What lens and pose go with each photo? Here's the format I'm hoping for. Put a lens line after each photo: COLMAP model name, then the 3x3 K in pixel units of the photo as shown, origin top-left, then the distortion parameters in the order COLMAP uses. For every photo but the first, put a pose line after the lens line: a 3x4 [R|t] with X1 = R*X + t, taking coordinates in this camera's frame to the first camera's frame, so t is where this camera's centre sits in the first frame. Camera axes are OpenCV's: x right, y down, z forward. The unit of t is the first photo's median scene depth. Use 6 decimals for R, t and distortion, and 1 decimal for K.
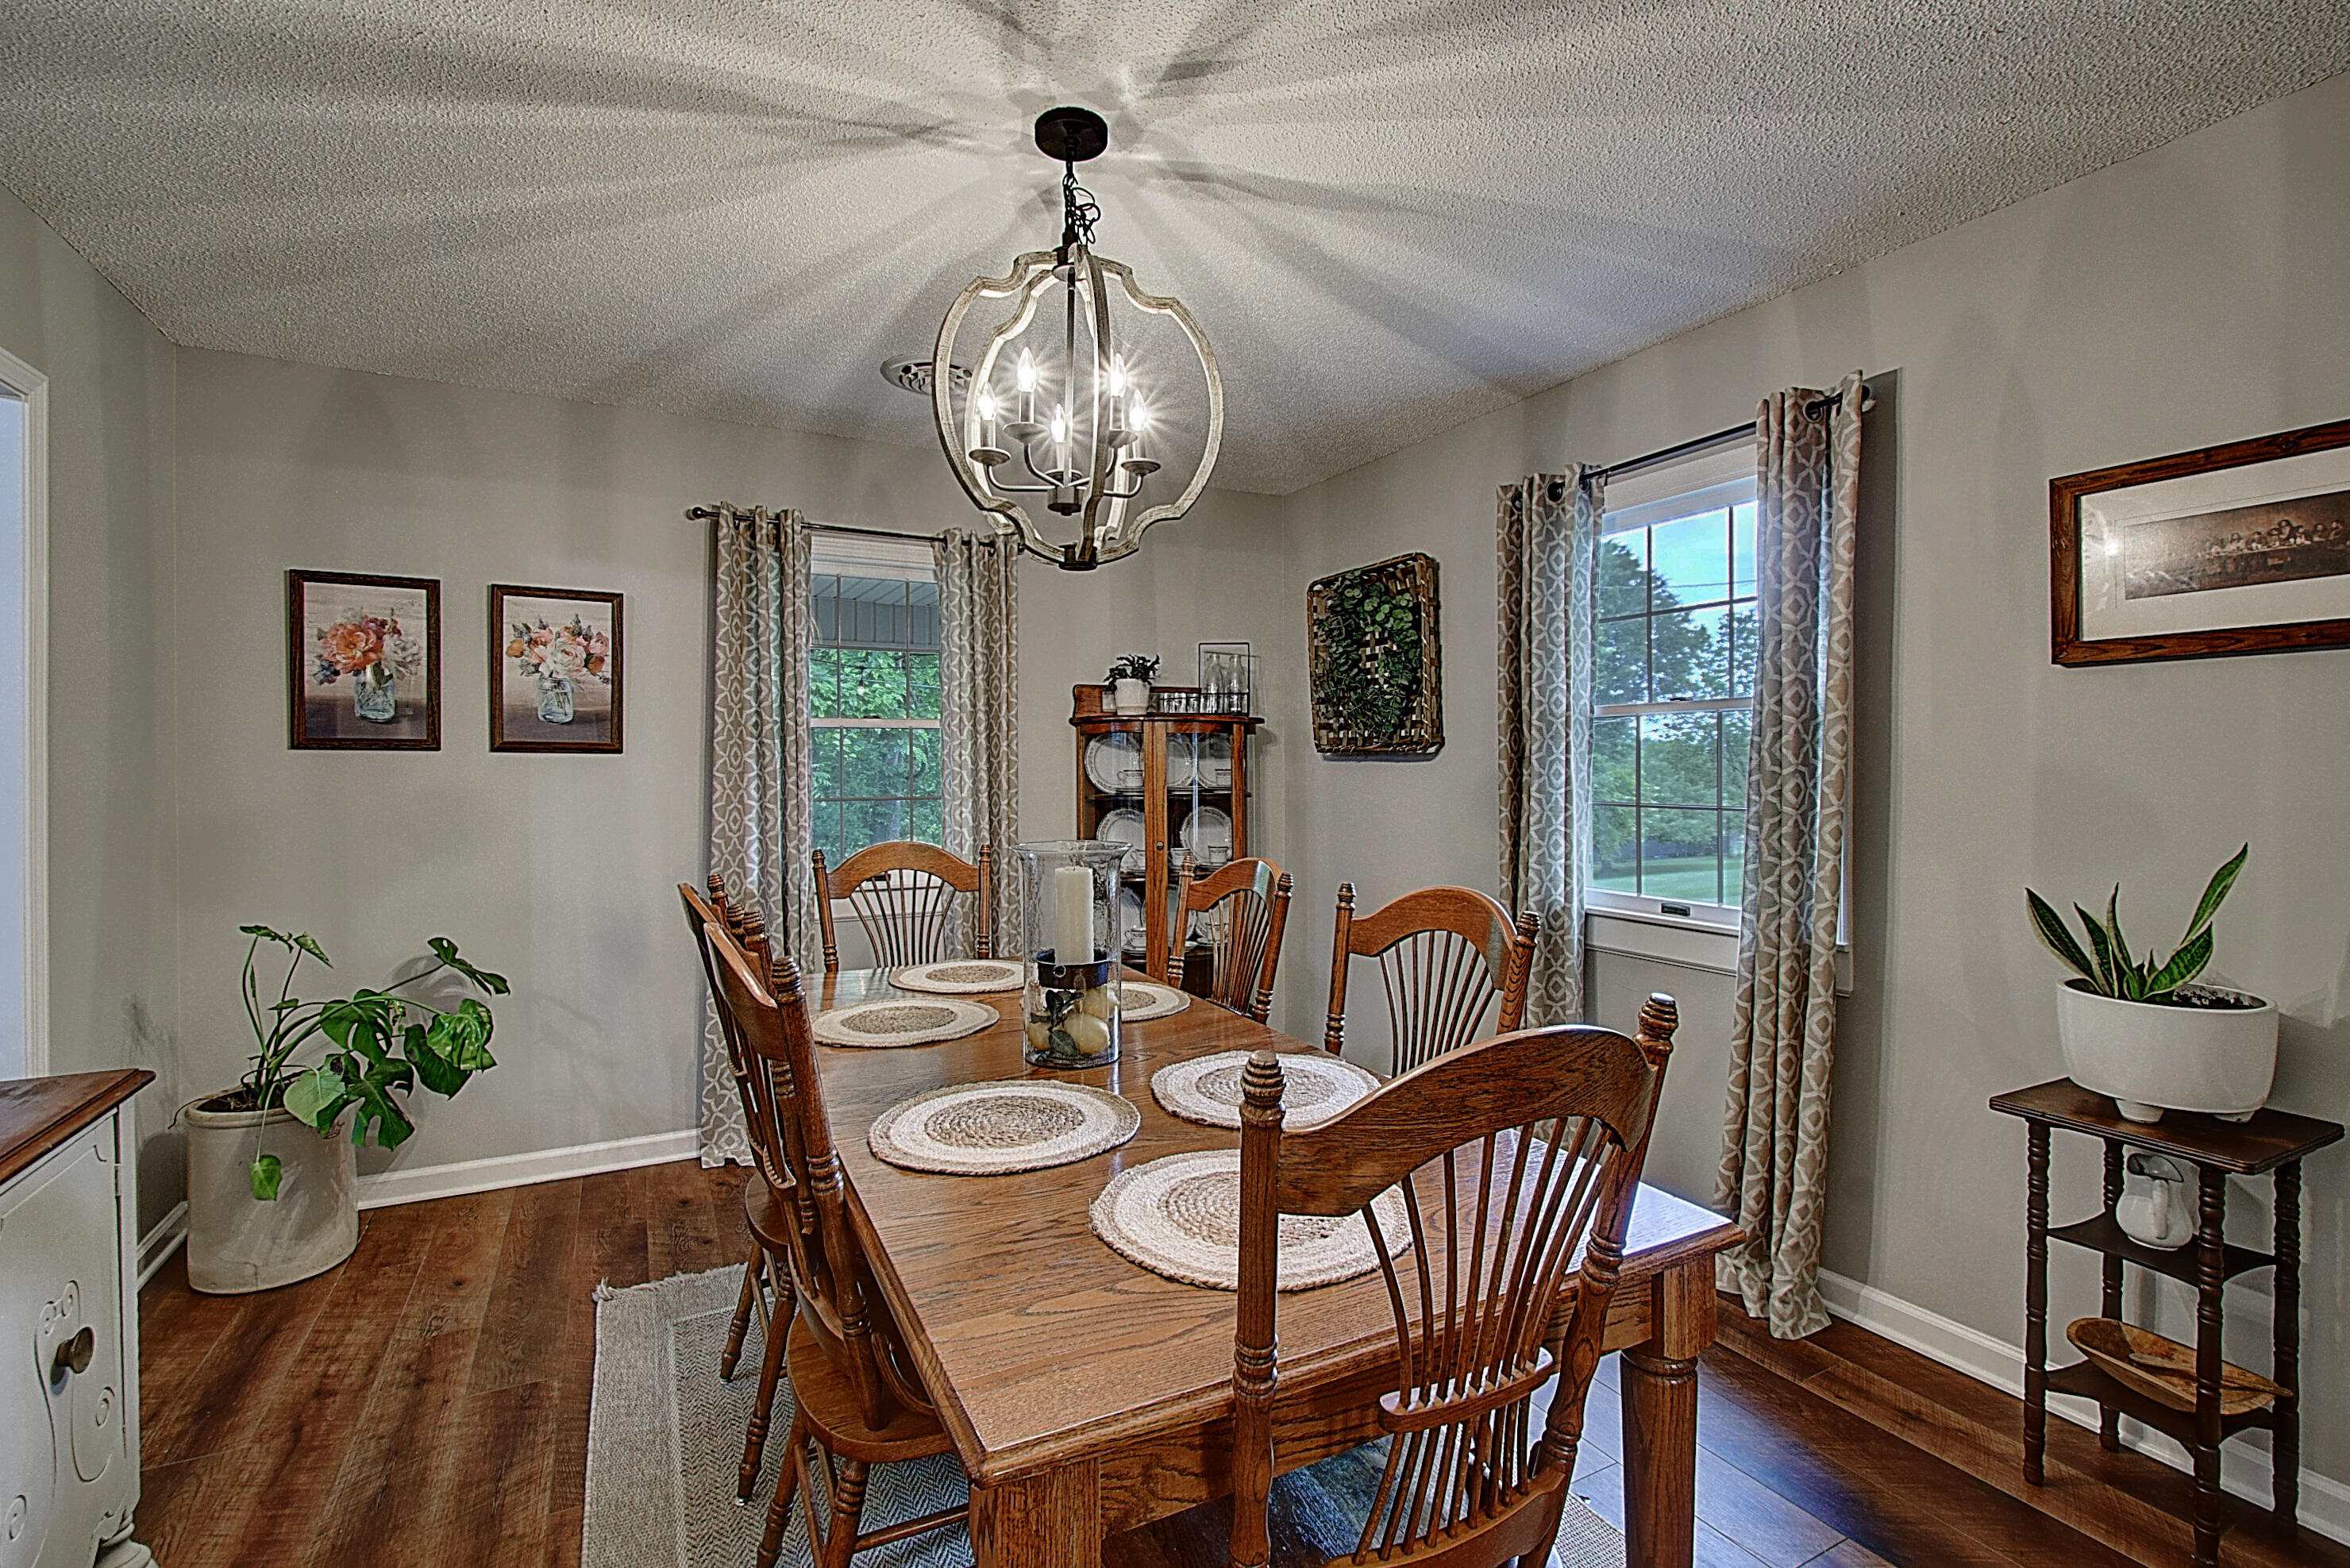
lens RADIAL K [[1038.2, 0, 1177.3], [0, 1038.2, 772.5], [0, 0, 1]] dist [0.001892, -0.000831]
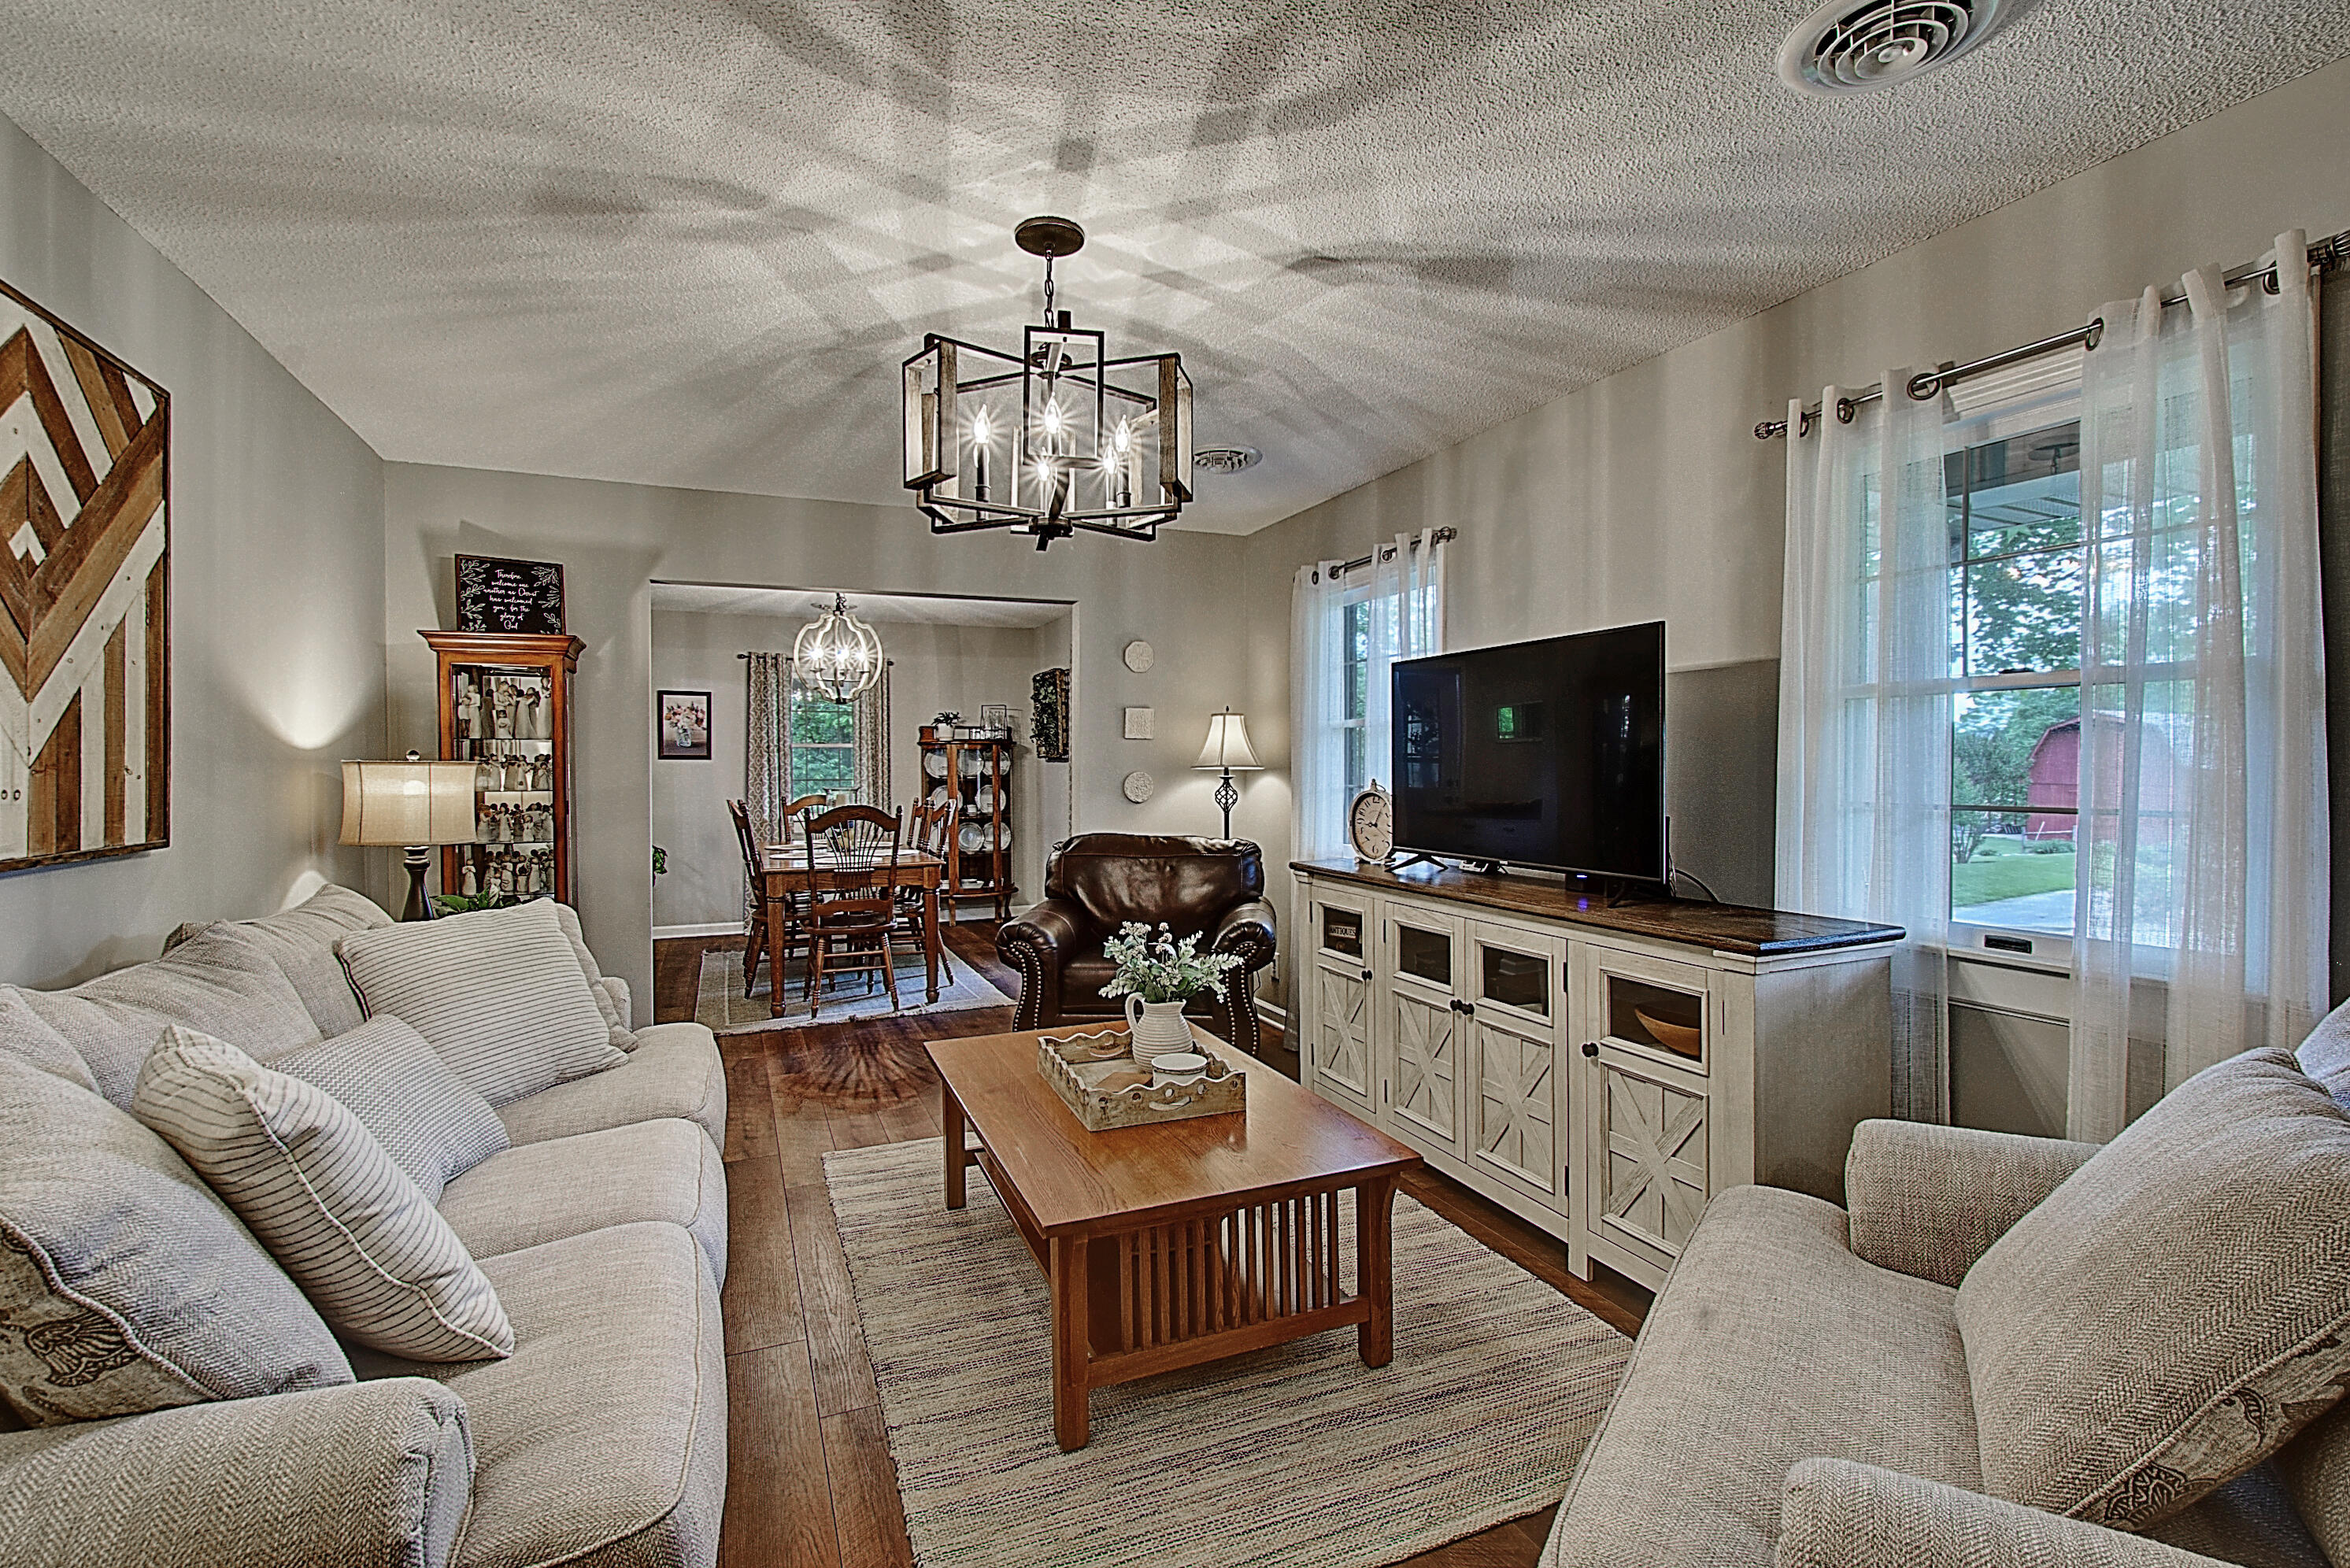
lens RADIAL K [[1038.1, 0, 1170.9], [0, 1038.1, 786.6], [0, 0, 1]] dist [0.001892, -0.000831]
pose [[0.999282, -0.006961, -0.037241, 0.488918], [0.006960, 0.999976, -0.000158, 0.041592], [0.037242, -0.000101, 0.999306, -1.079708]]
